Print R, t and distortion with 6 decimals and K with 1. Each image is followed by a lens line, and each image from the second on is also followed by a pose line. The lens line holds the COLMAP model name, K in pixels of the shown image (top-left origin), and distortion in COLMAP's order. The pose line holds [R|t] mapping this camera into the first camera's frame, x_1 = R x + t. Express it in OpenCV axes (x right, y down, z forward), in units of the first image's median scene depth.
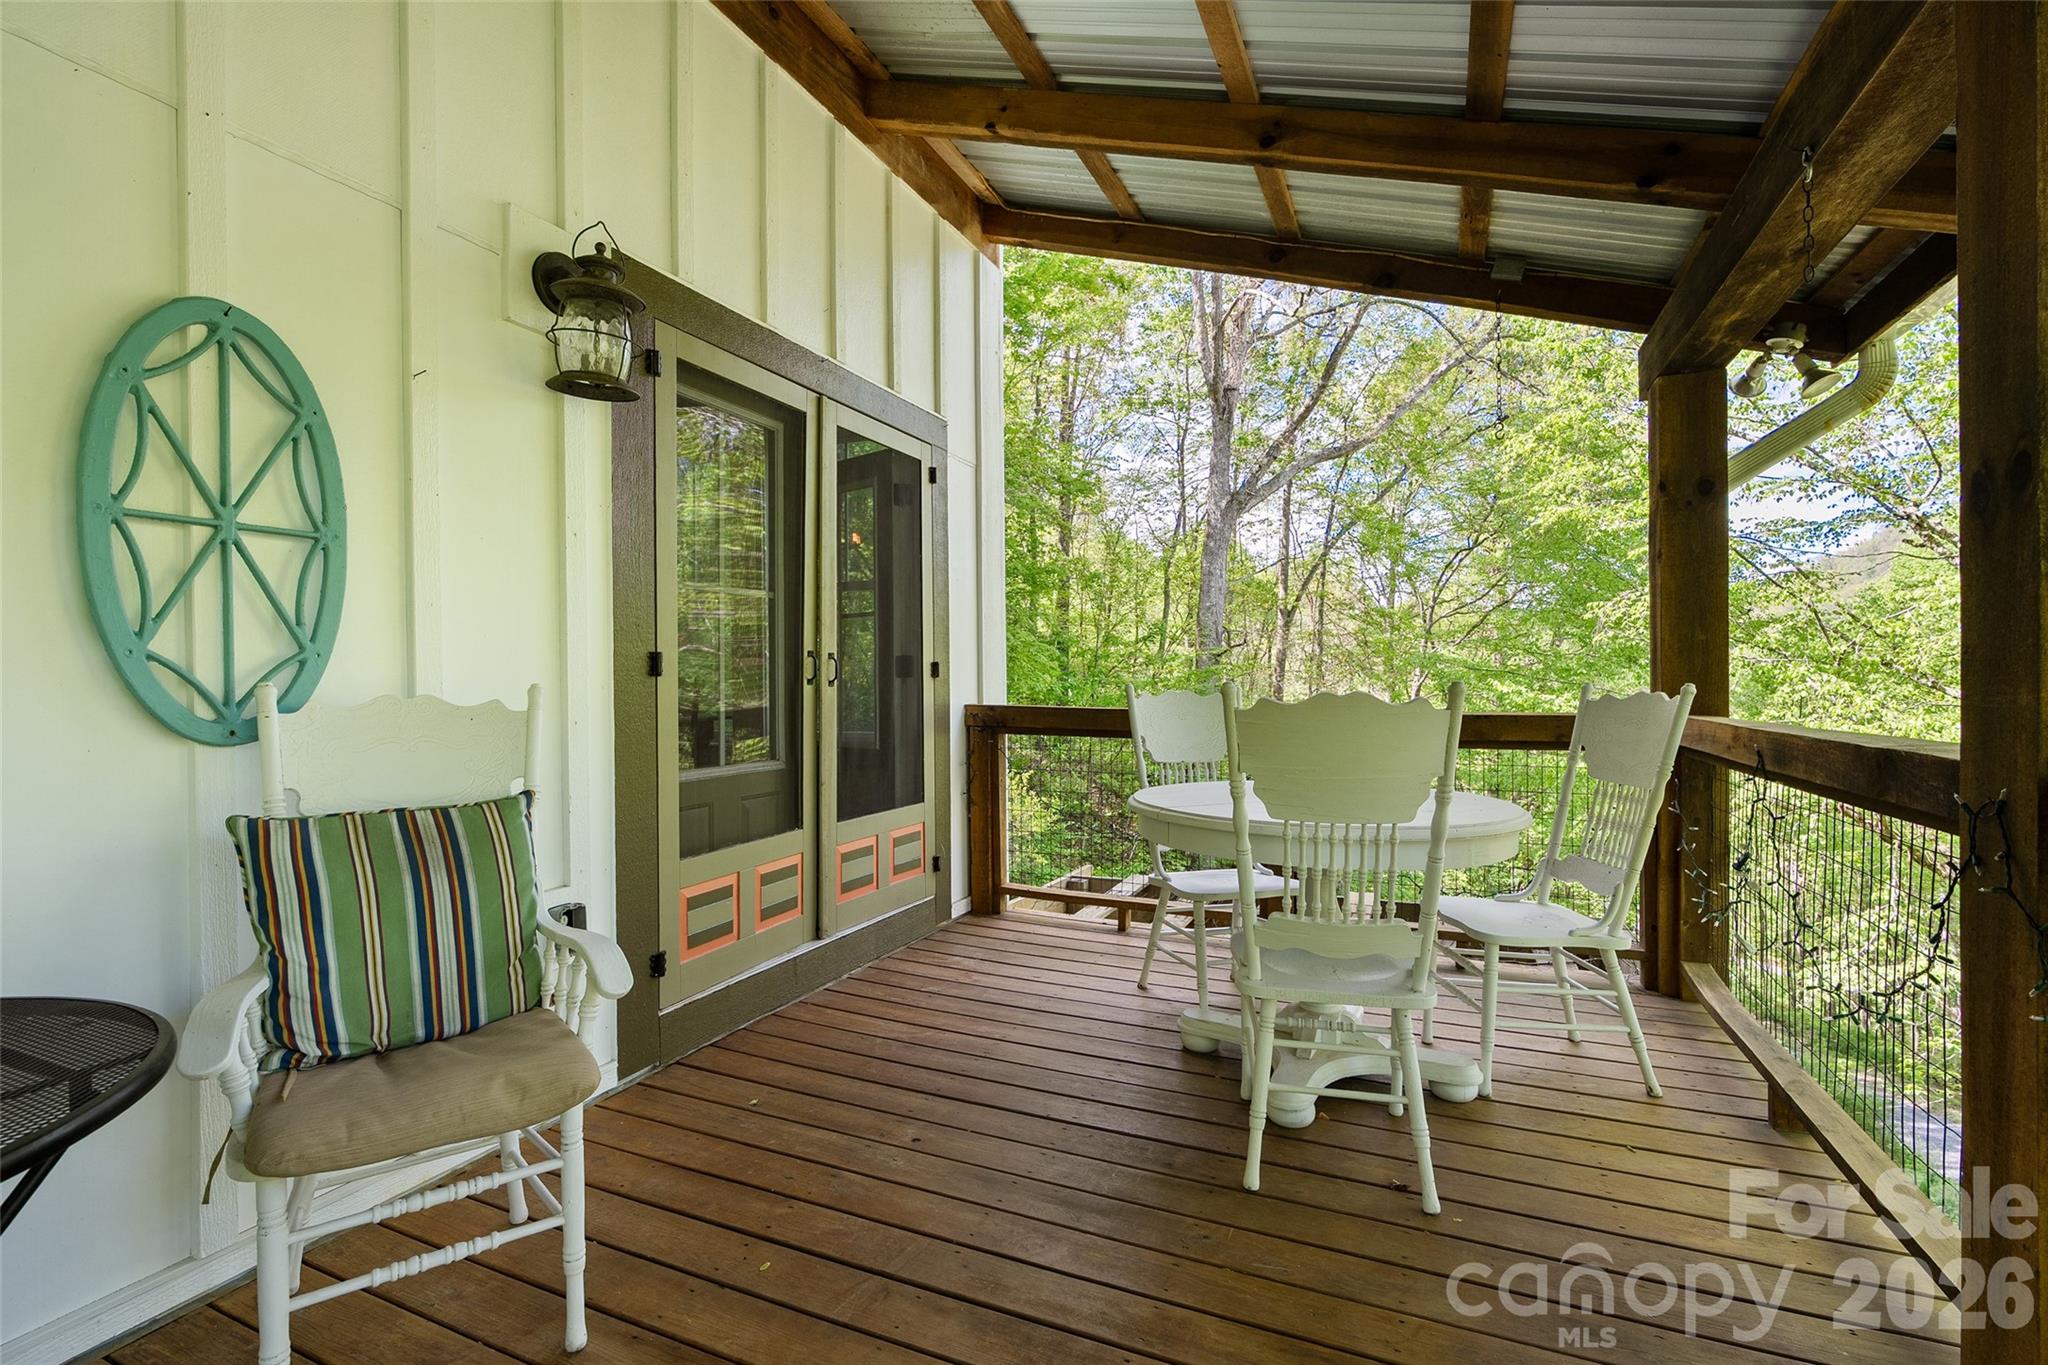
lens RADIAL K [[919.4, 0, 1027.8], [0, 919.4, 683.7], [0, 0, 1]] dist [-0.009317, 0.001925]
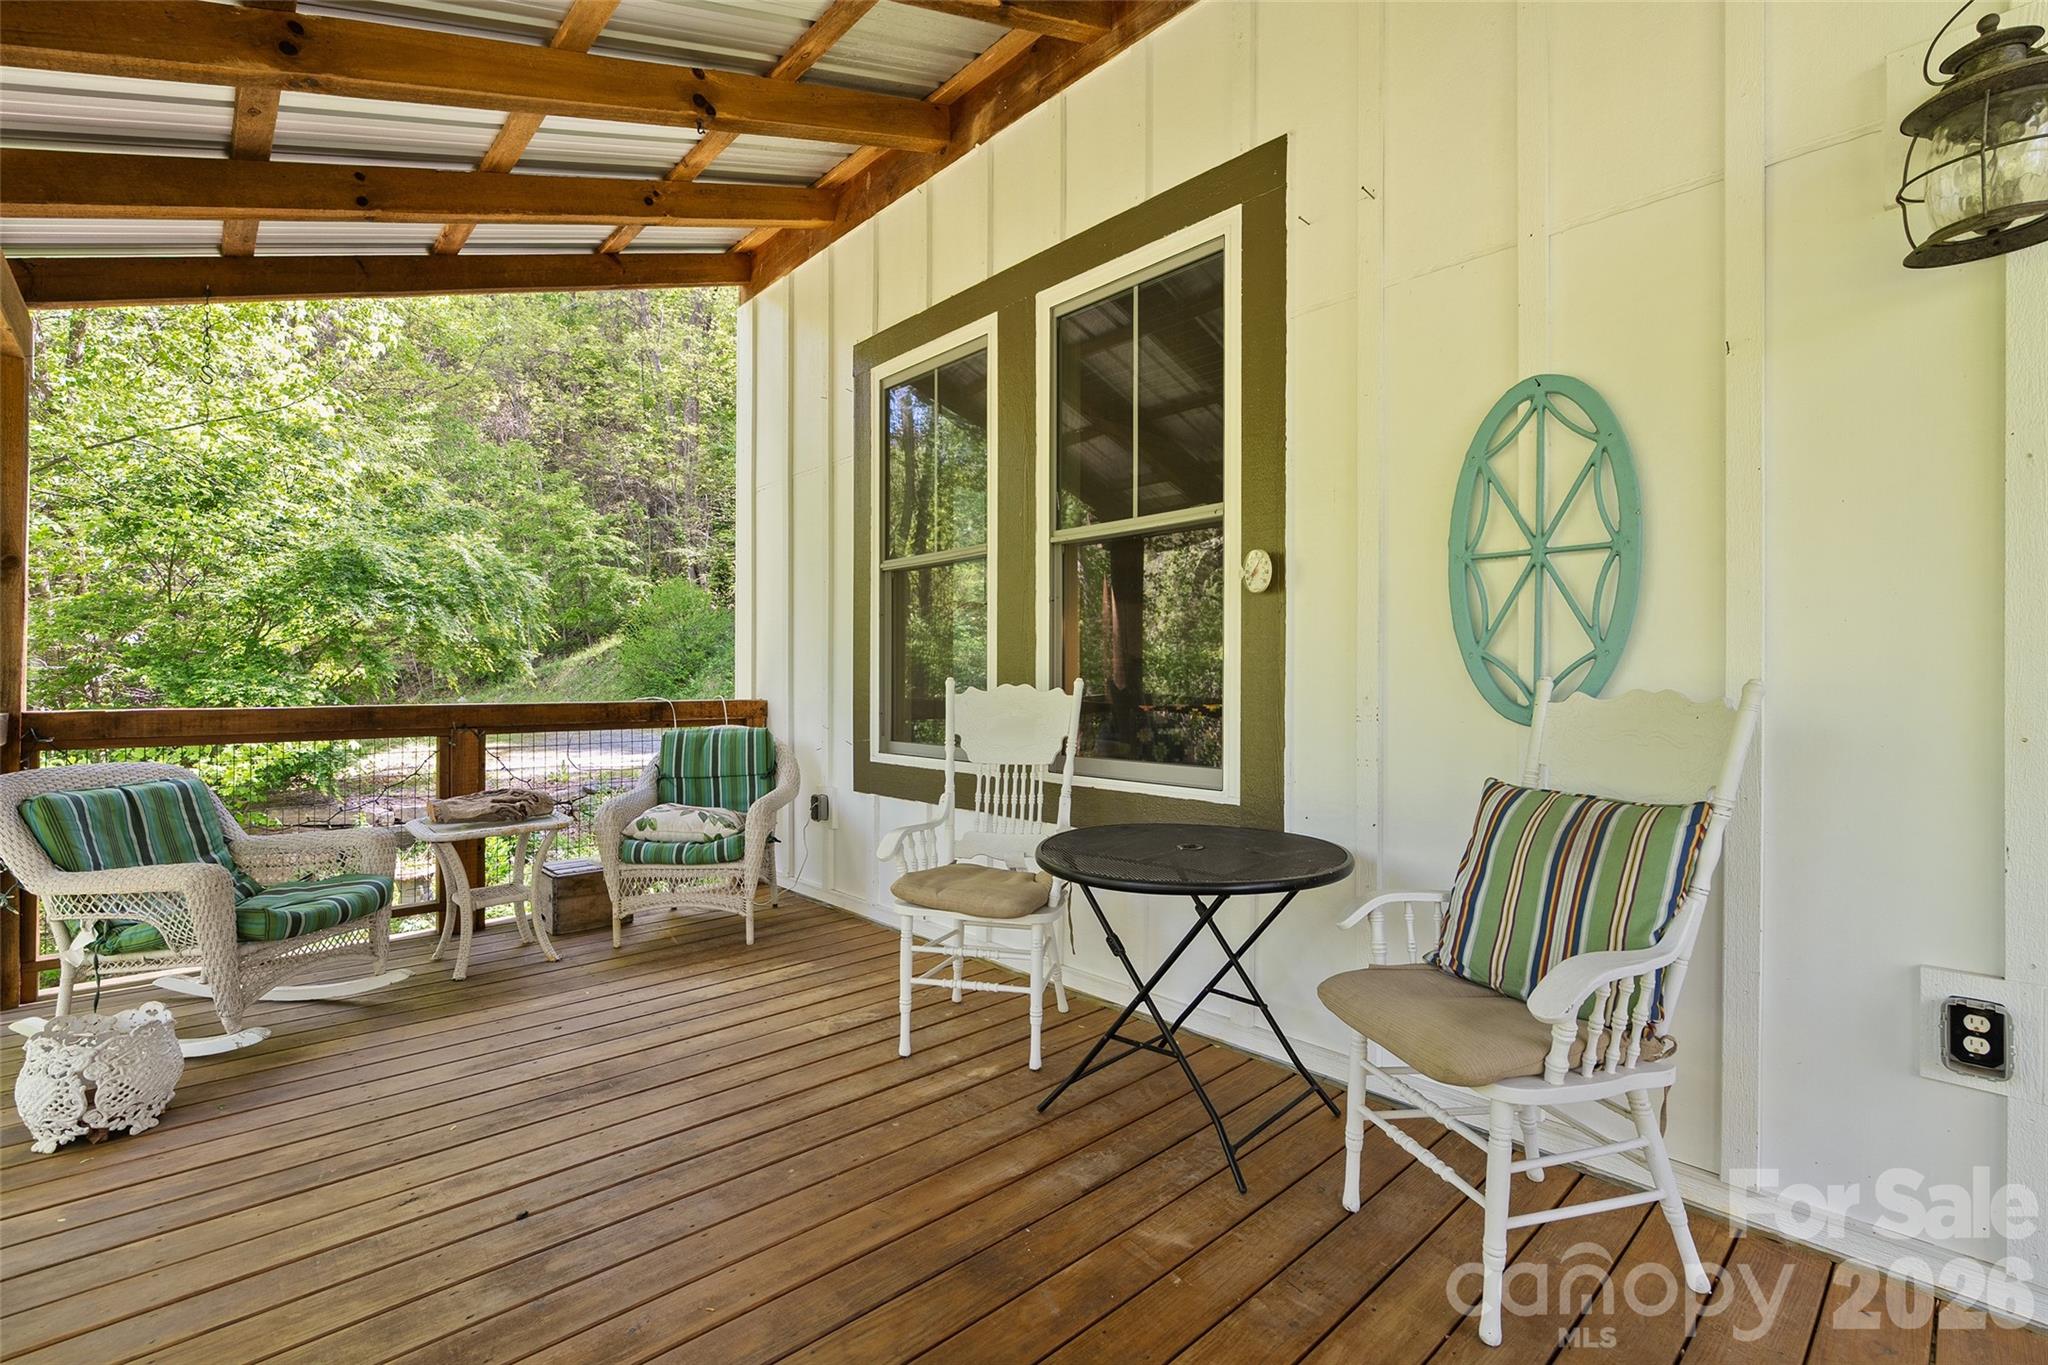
lens RADIAL K [[919.4, 0, 1027.5], [0, 919.4, 677.4], [0, 0, 1]] dist [-0.009317, 0.001925]
pose [[-0.386040, -0.000199, -0.922482, 0.551824], [-0.016209, 0.999847, 0.006567, 0.001358], [0.922340, 0.017488, -0.385984, 0.840546]]
